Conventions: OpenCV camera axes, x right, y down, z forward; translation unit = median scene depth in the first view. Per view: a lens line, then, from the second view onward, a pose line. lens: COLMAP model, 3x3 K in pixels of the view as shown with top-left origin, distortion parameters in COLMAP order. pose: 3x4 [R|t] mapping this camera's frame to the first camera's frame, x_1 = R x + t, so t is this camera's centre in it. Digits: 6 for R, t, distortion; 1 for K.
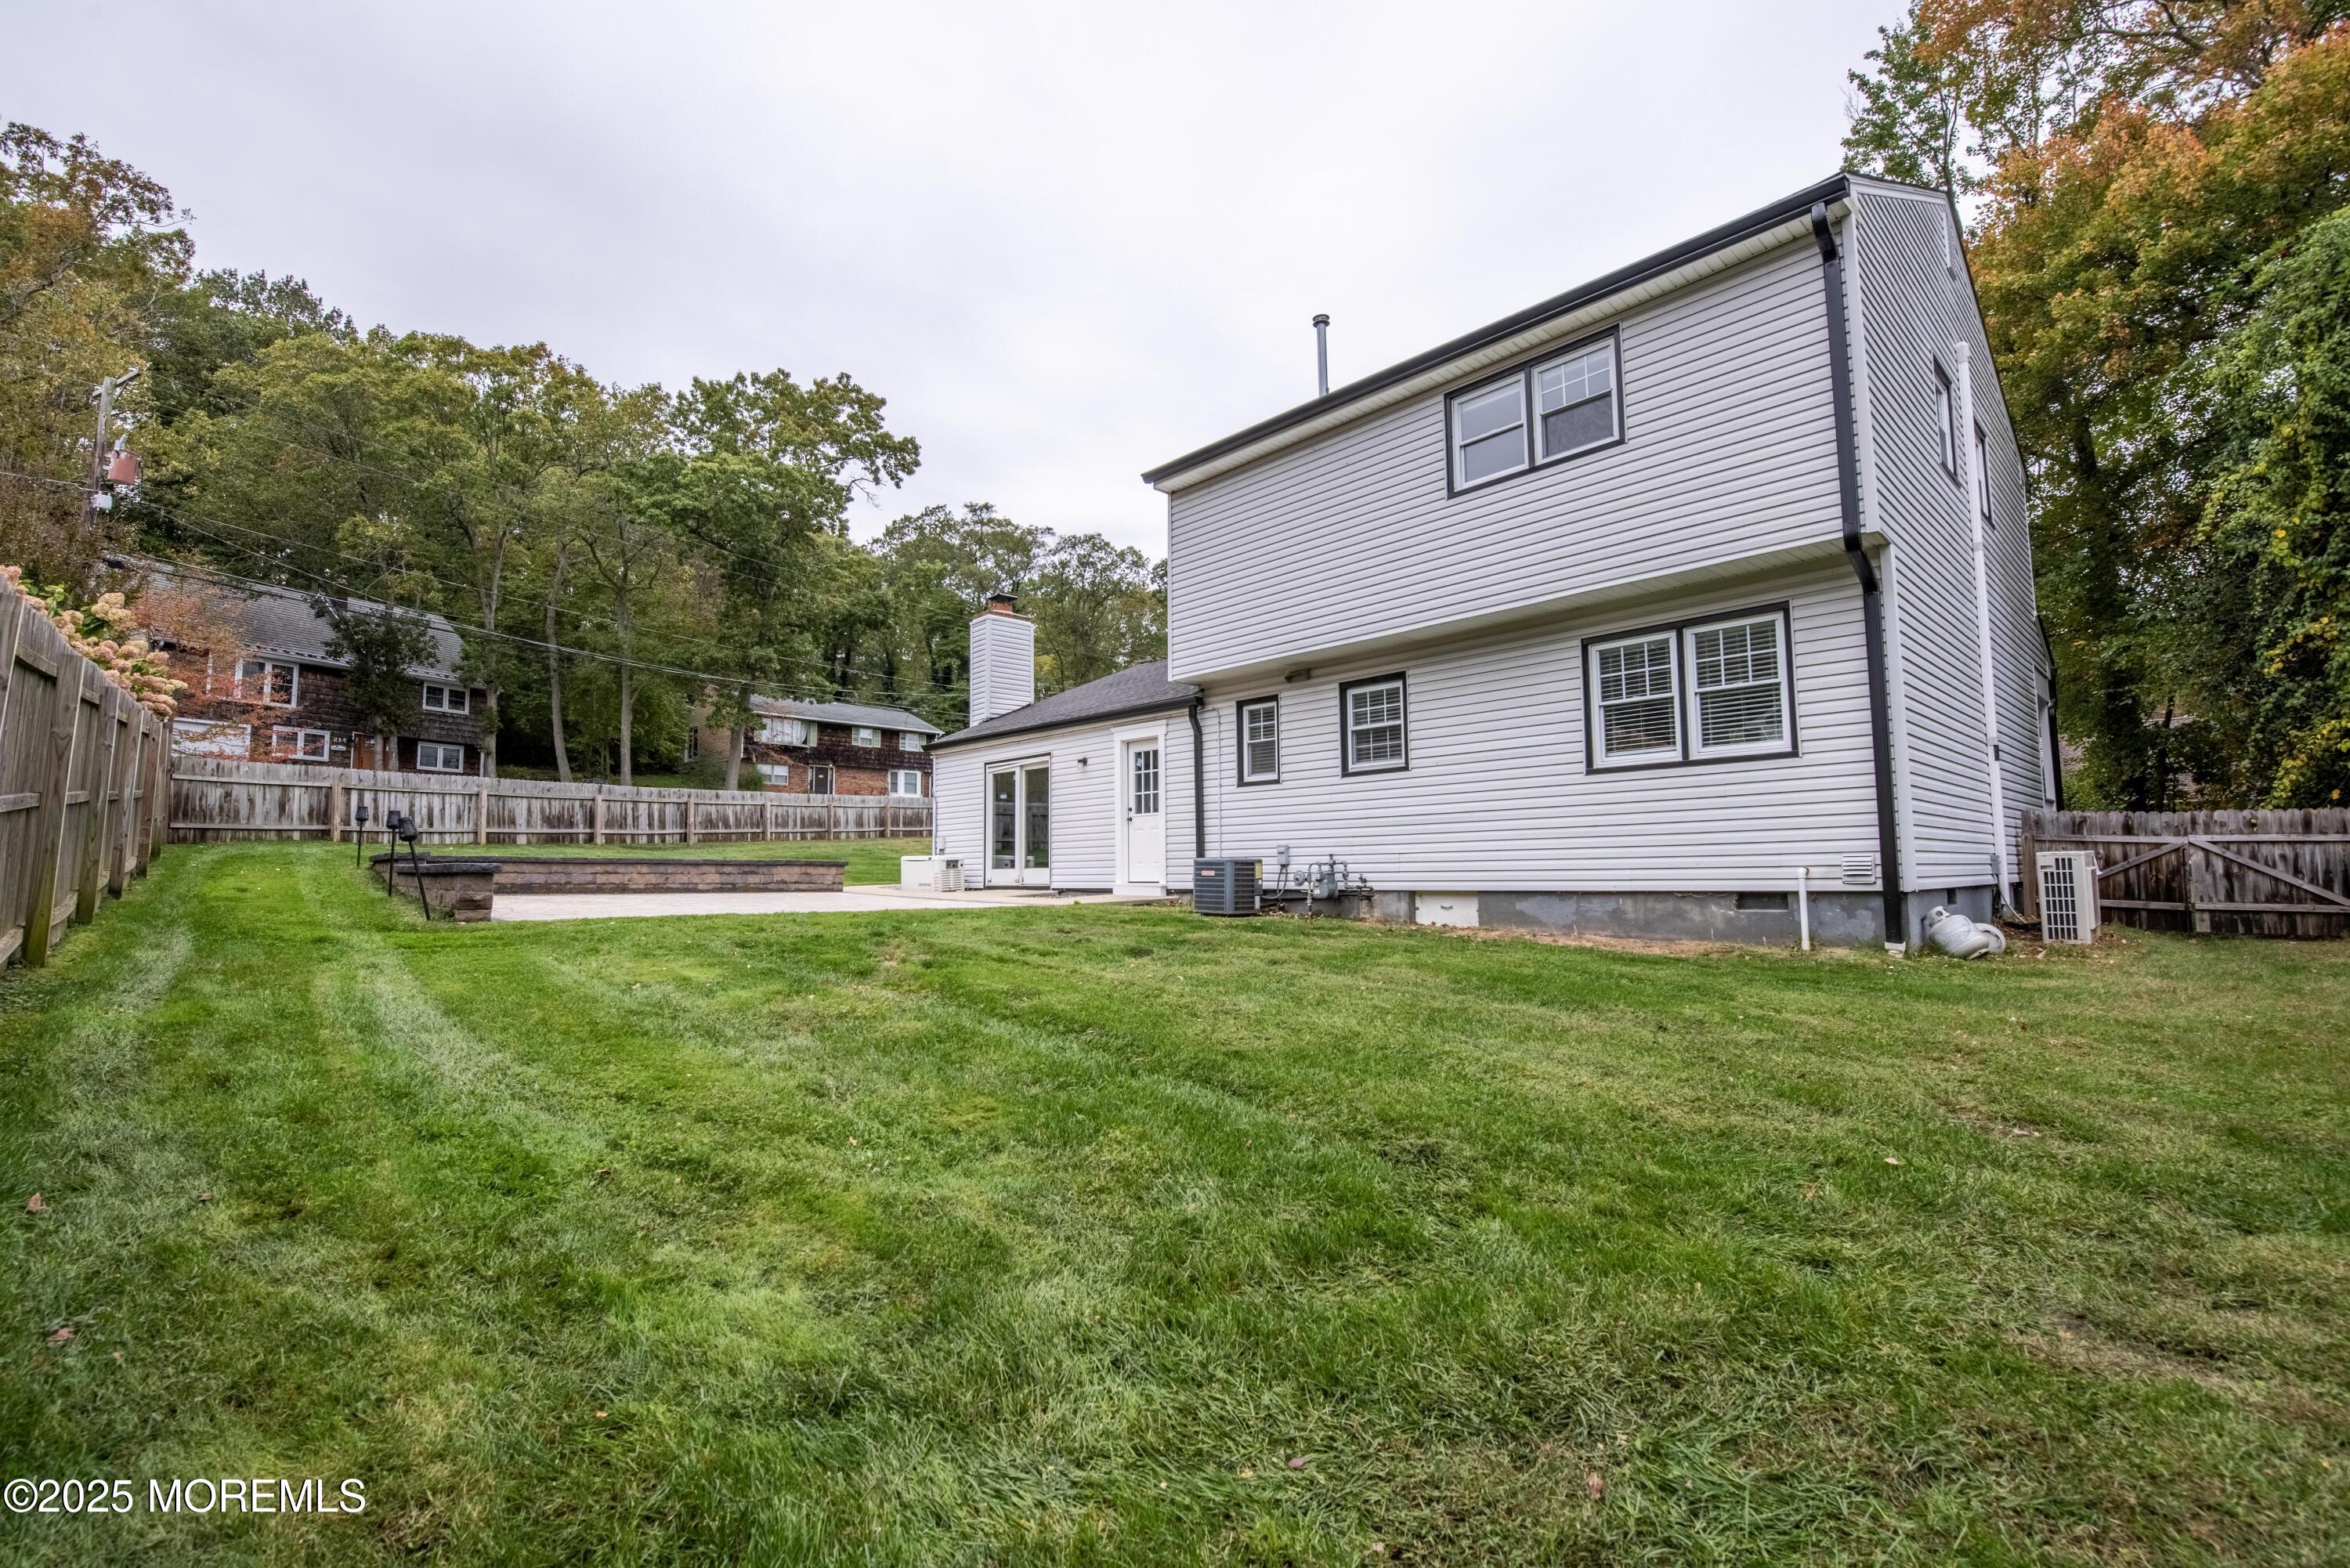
lens RADIAL K [[1046.5, 0, 1175.9], [0, 1046.5, 781.3], [0, 0, 1]] dist [-0.011244, -0.001127]
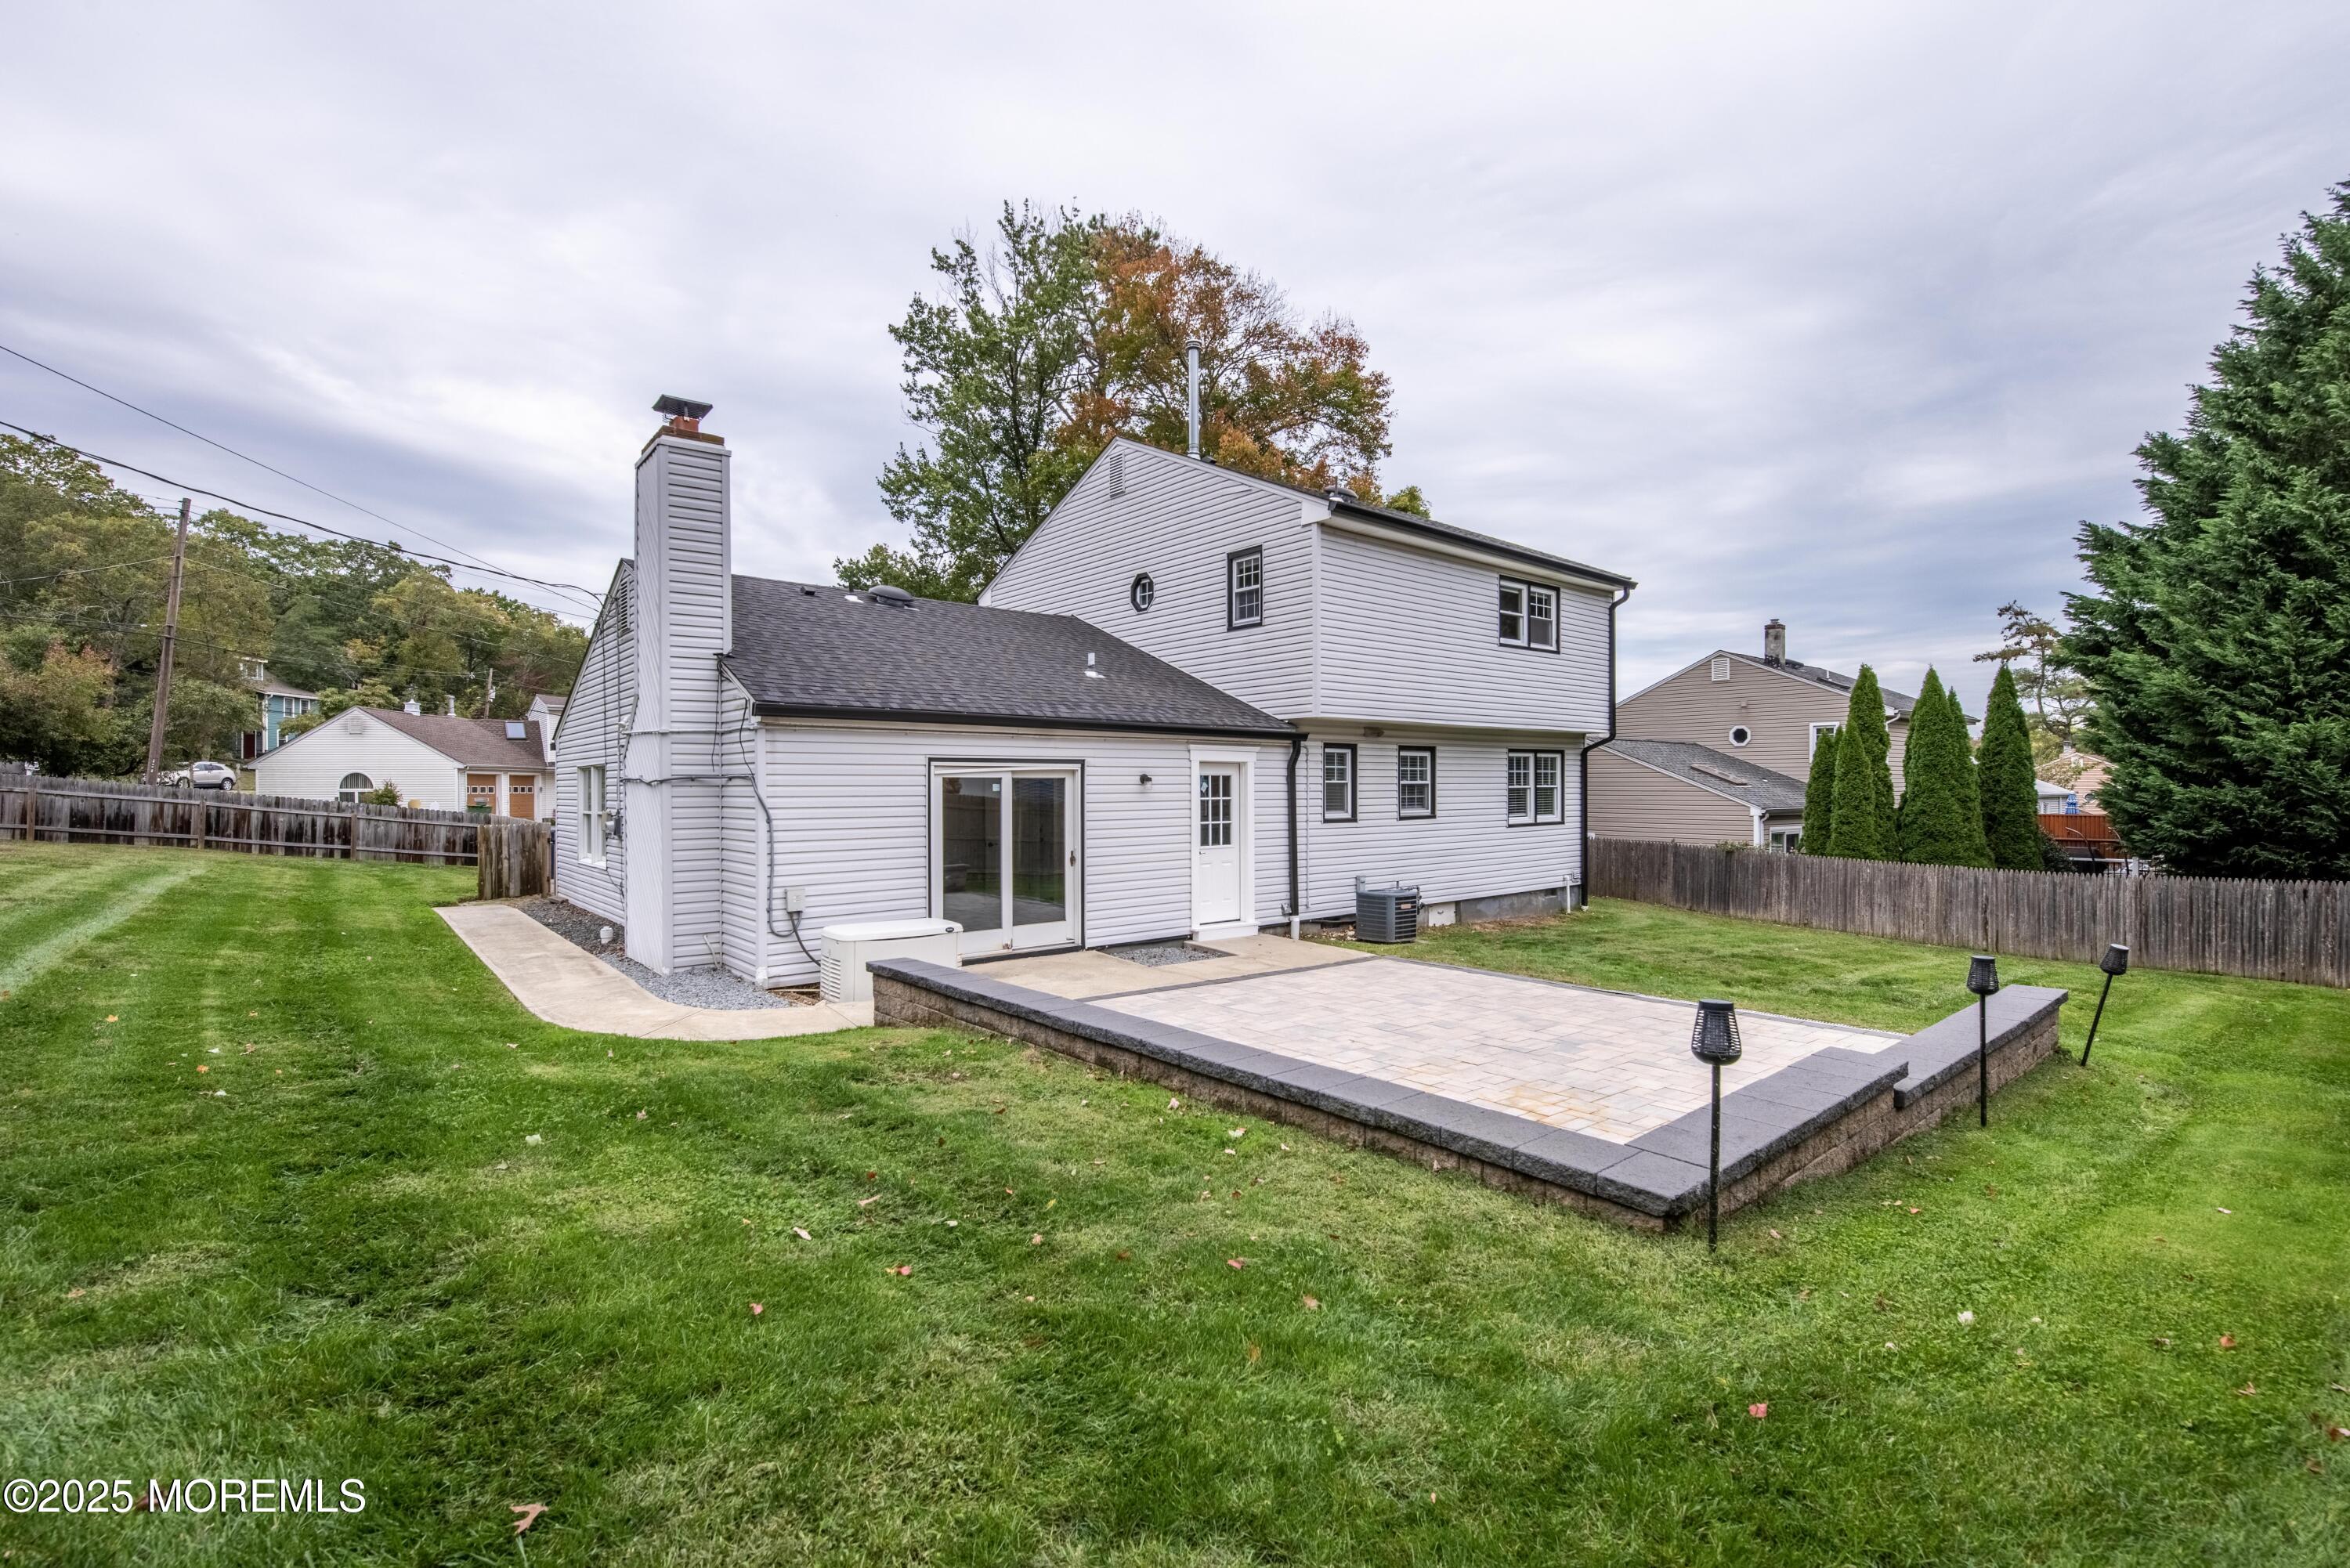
lens RADIAL K [[1046.5, 0, 1172.9], [0, 1046.5, 784.8], [0, 0, 1]] dist [-0.011244, -0.001127]
pose [[0.043009, 0.006182, 0.999056, -0.934226], [-0.090422, 0.995901, -0.002270, -0.016146], [-0.994974, -0.090239, 0.043392, 1.009060]]
